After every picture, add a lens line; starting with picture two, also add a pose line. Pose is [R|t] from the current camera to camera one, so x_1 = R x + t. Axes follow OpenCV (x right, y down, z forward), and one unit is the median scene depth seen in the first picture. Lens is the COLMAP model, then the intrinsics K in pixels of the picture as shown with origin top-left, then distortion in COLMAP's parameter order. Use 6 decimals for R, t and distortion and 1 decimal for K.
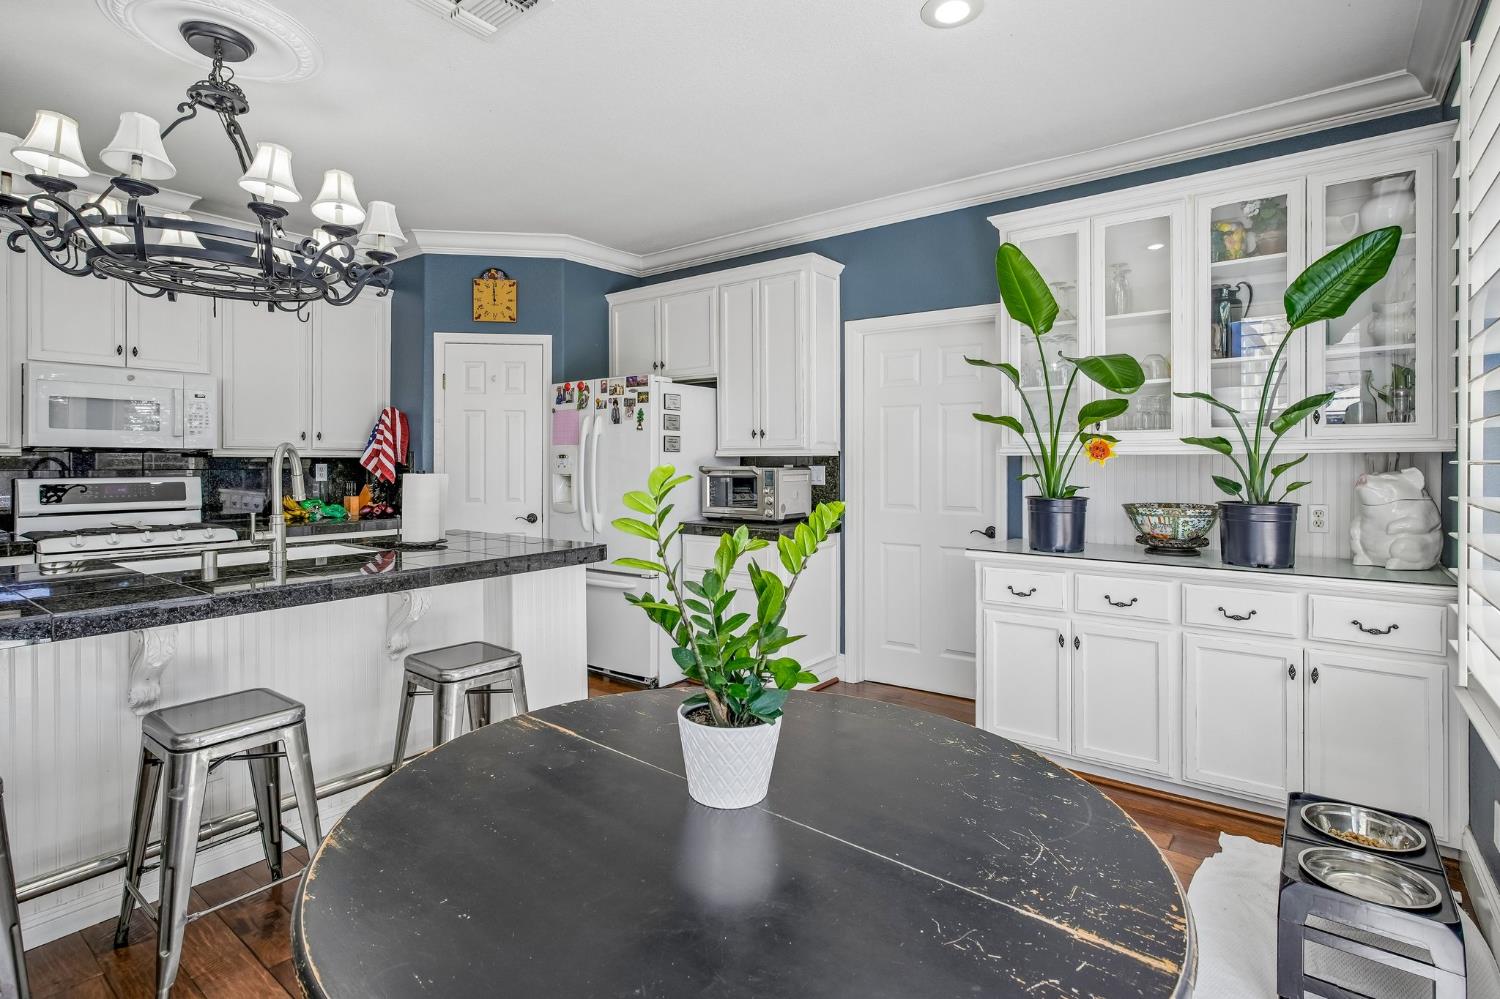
lens RADIAL K [[735.7, 0, 748.1], [0, 735.7, 461.3], [0, 0, 1]] dist [-0.012502, -0.000010]
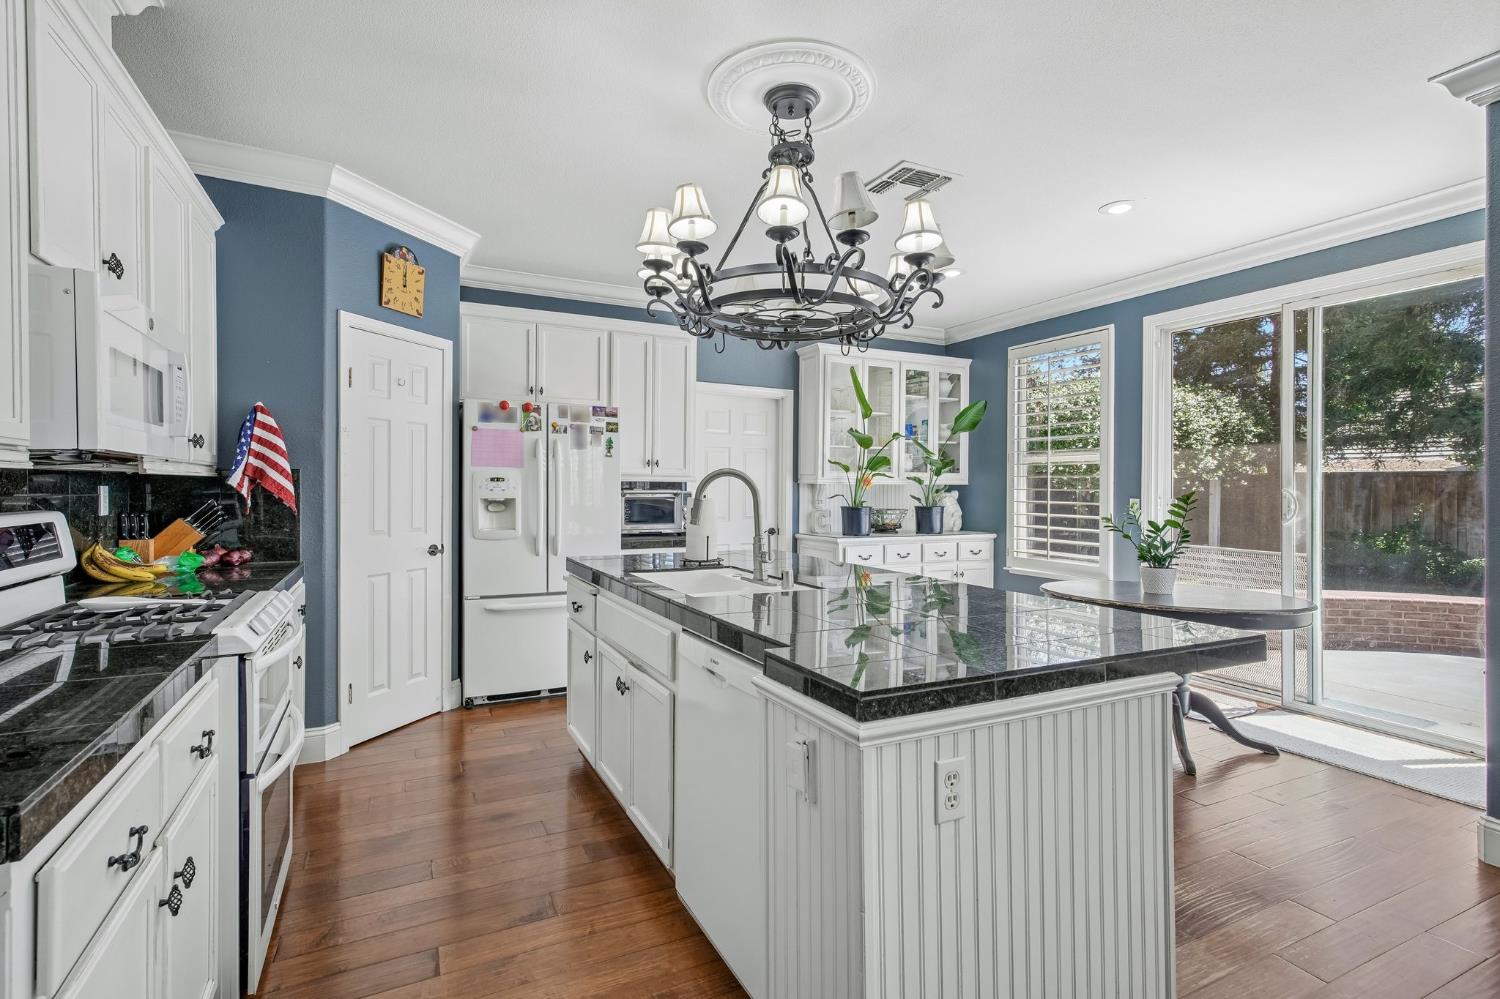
lens RADIAL K [[730.6, 0, 750.0], [0, 730.6, 499.5], [0, 0, 1]] dist [-0.000147, 0.000143]
pose [[0.429835, -0.011849, 0.902830, -1.024925], [-0.007070, 0.999839, 0.016488, 0.001364], [-0.902880, -0.013470, 0.429682, 0.338286]]
